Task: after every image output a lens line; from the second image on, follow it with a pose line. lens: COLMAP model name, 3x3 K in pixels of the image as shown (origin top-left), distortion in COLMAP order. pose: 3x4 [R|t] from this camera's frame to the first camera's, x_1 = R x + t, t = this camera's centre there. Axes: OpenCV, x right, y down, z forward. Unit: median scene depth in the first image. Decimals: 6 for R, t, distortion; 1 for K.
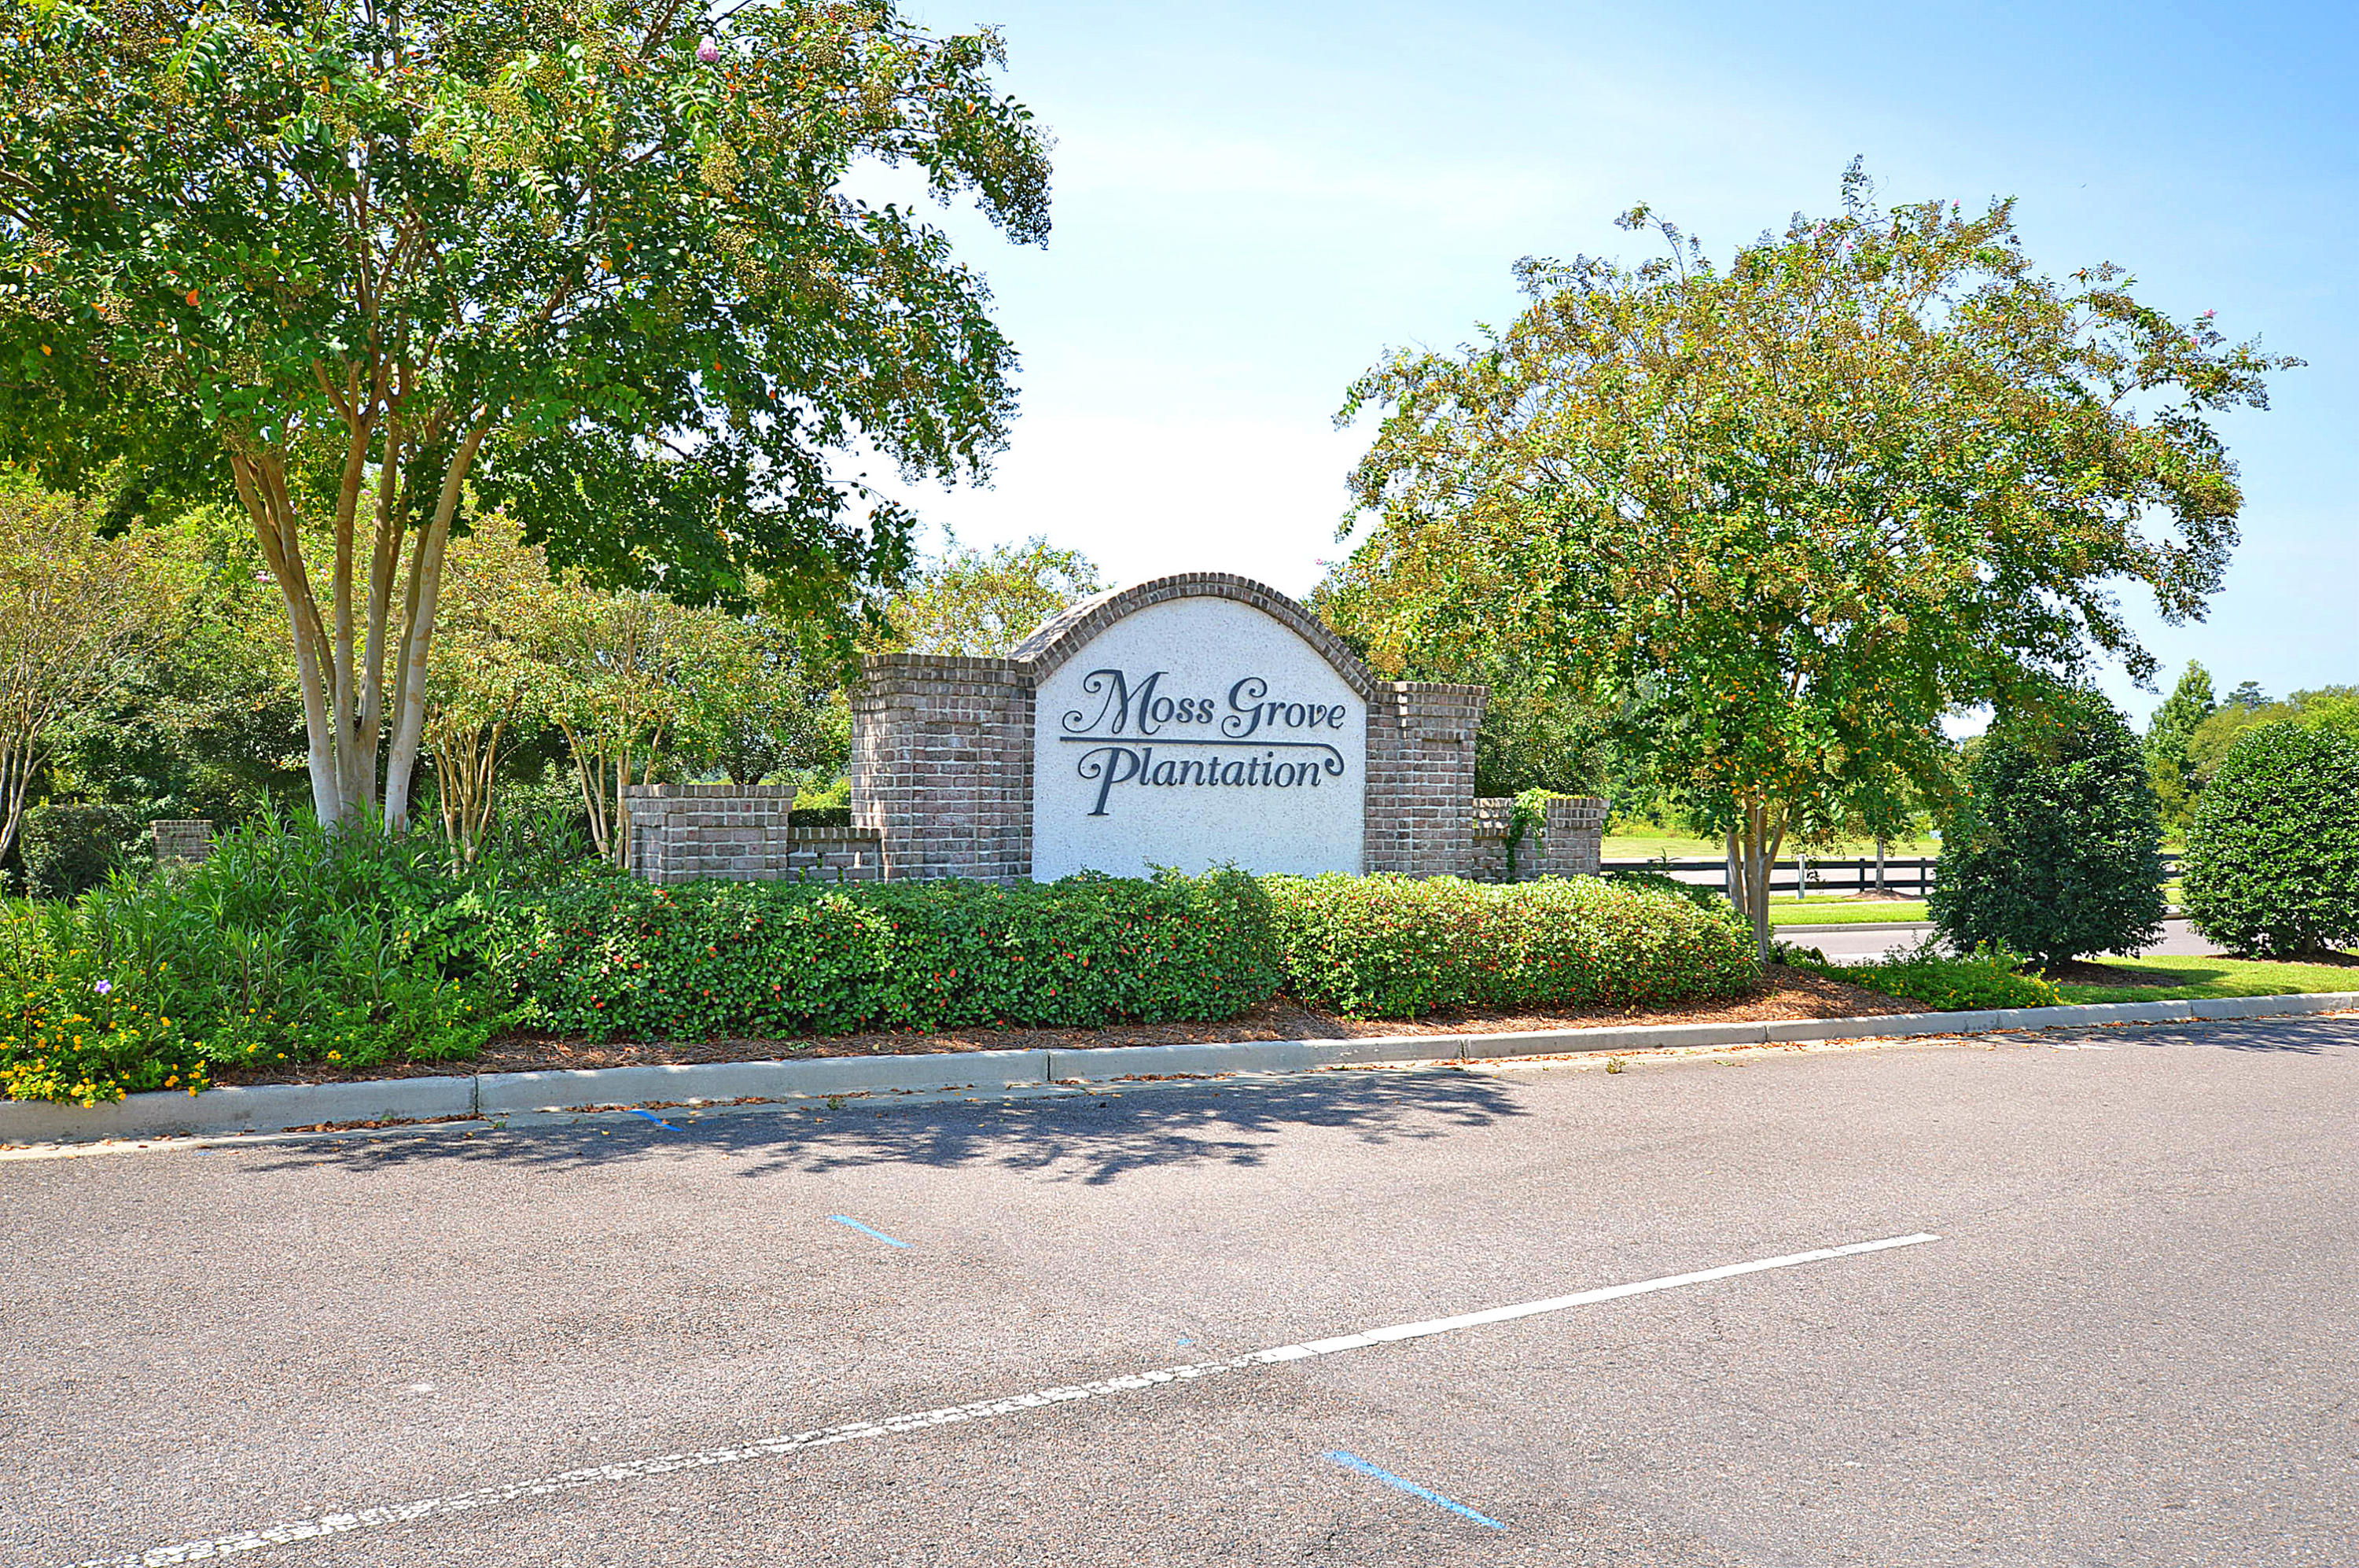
lens RADIAL K [[2043.3, 0, 1179.5], [0, 2043.3, 784.0], [0, 0, 1]] dist [0.000607, 0.002712]
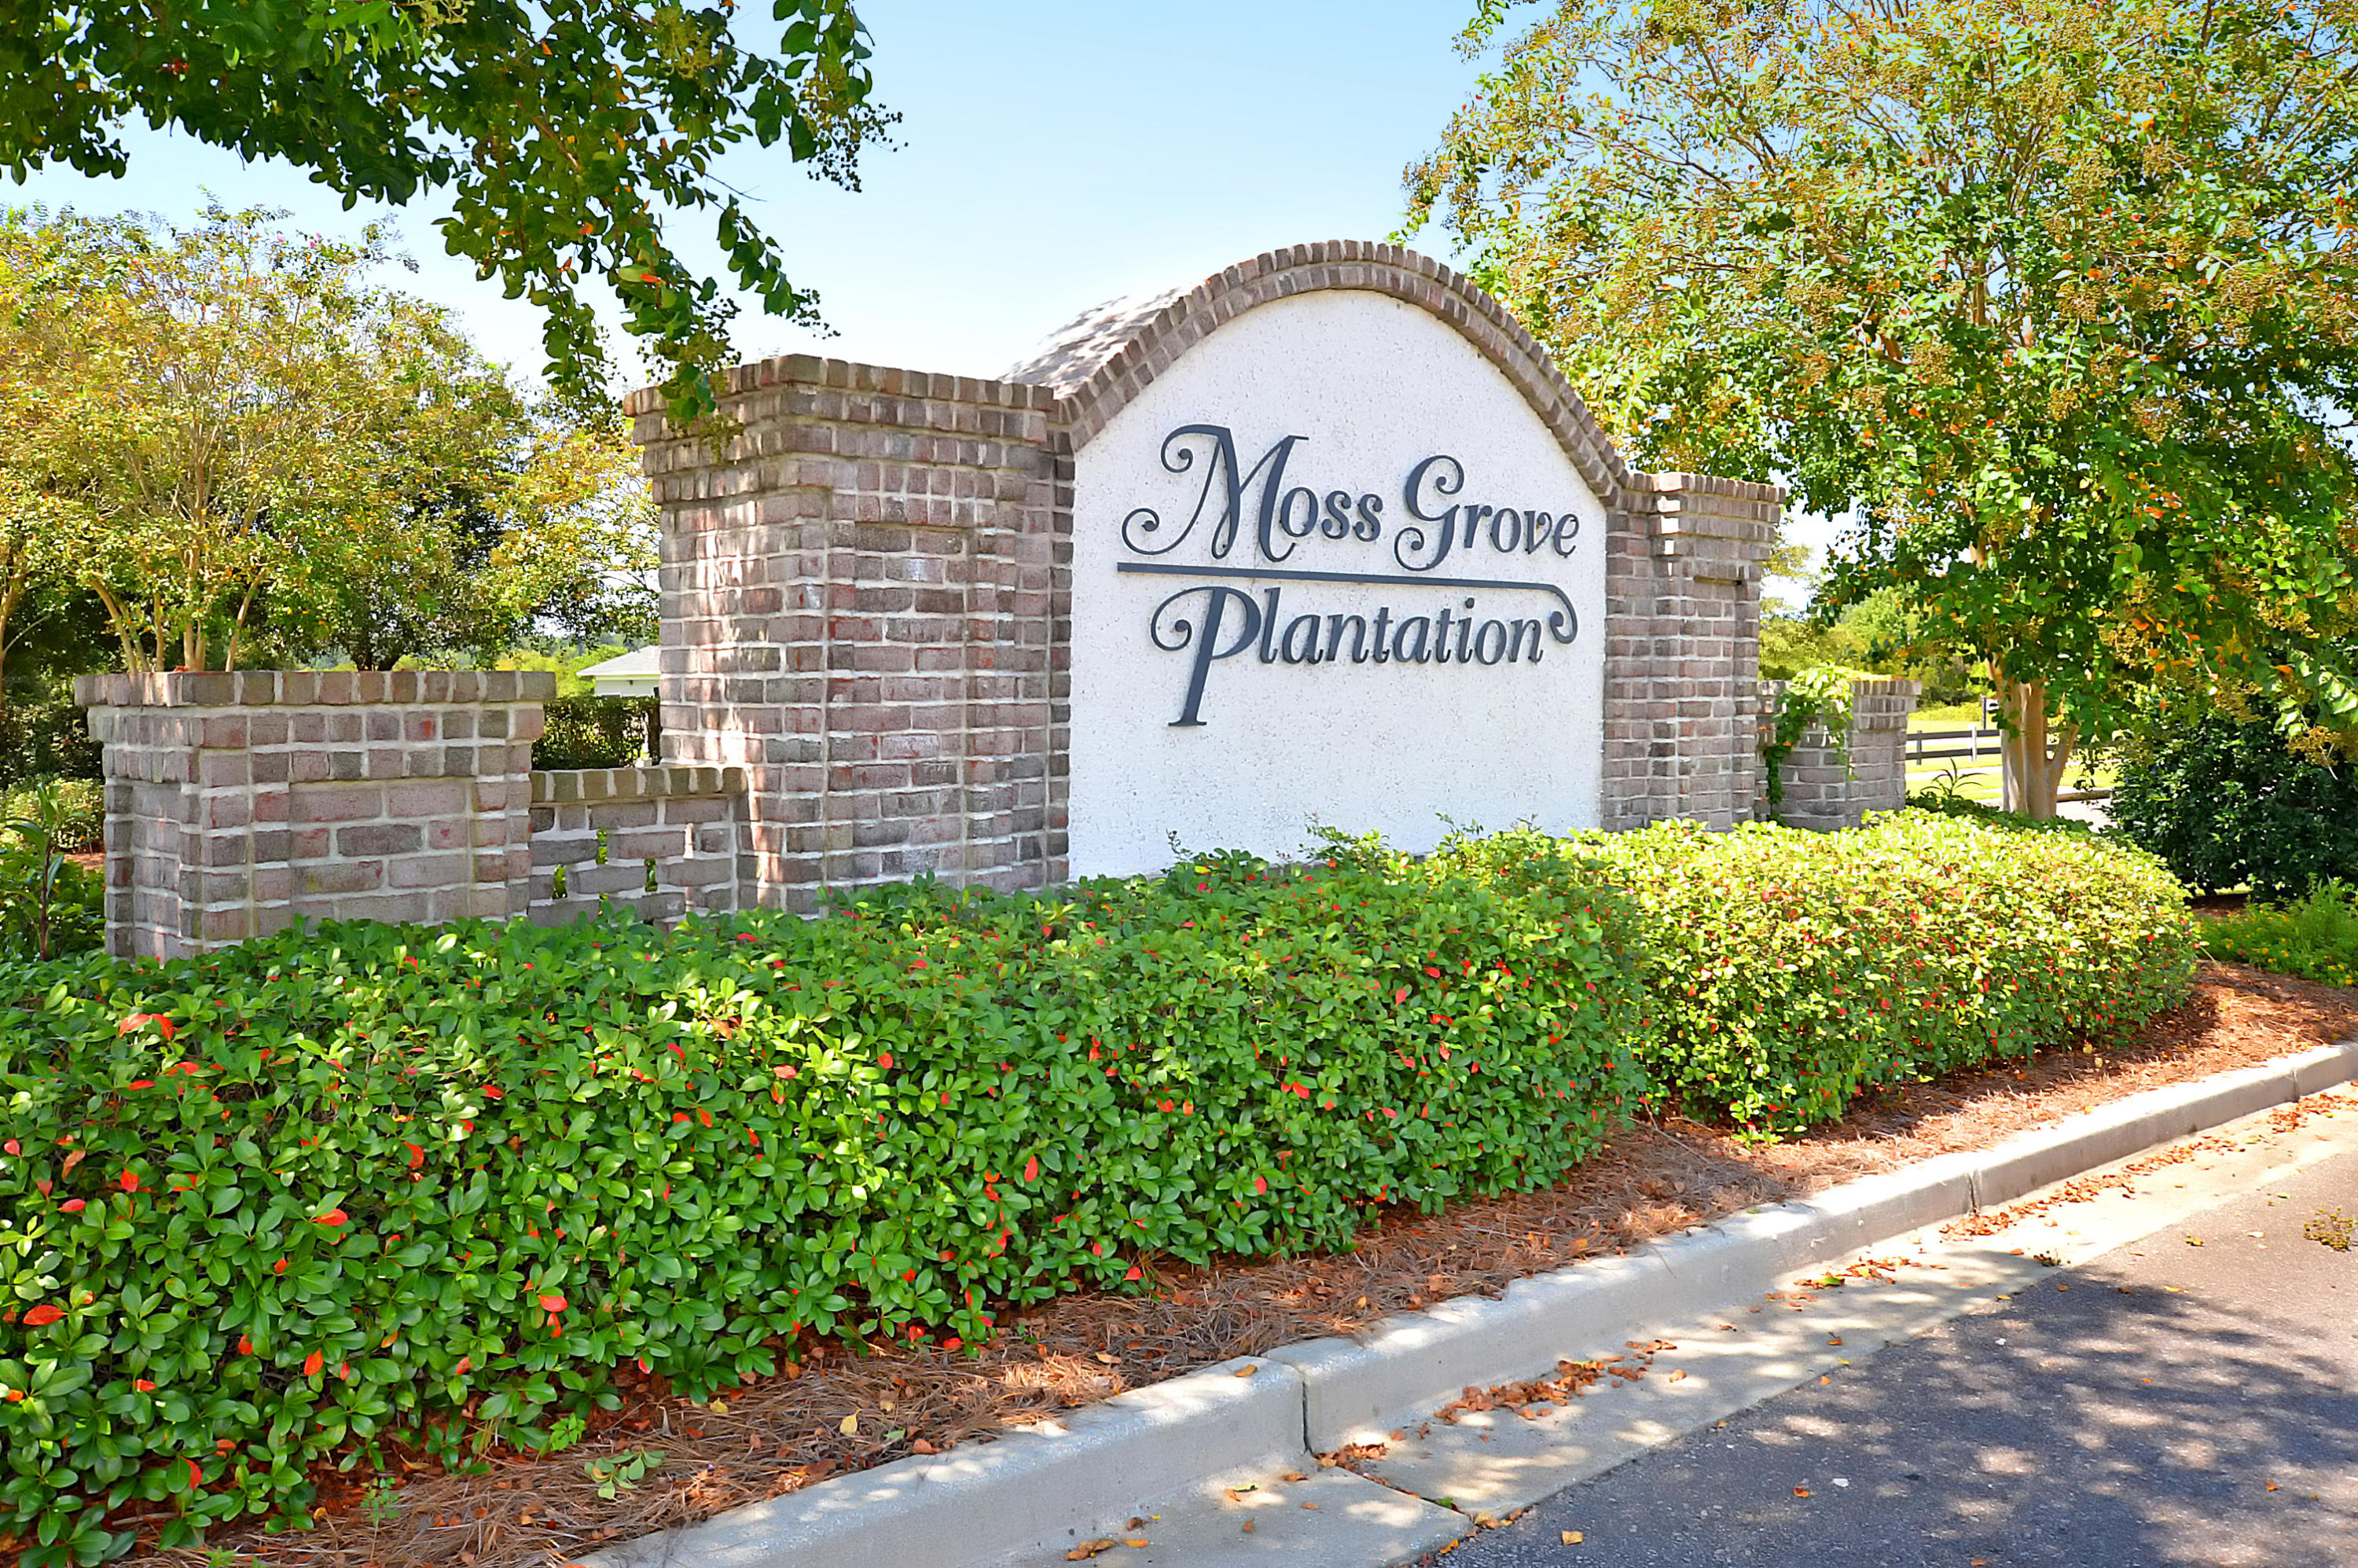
lens RADIAL K [[2012.9, 0, 1285.8], [0, 2012.9, 692.1], [0, 0, 1]] dist [0.000526, 0.016551]
pose [[0.976012, -0.012036, 0.217382, -0.120190], [0.009083, 0.999852, 0.014578, 0.000435], [-0.217526, -0.012254, 0.975978, 0.526689]]
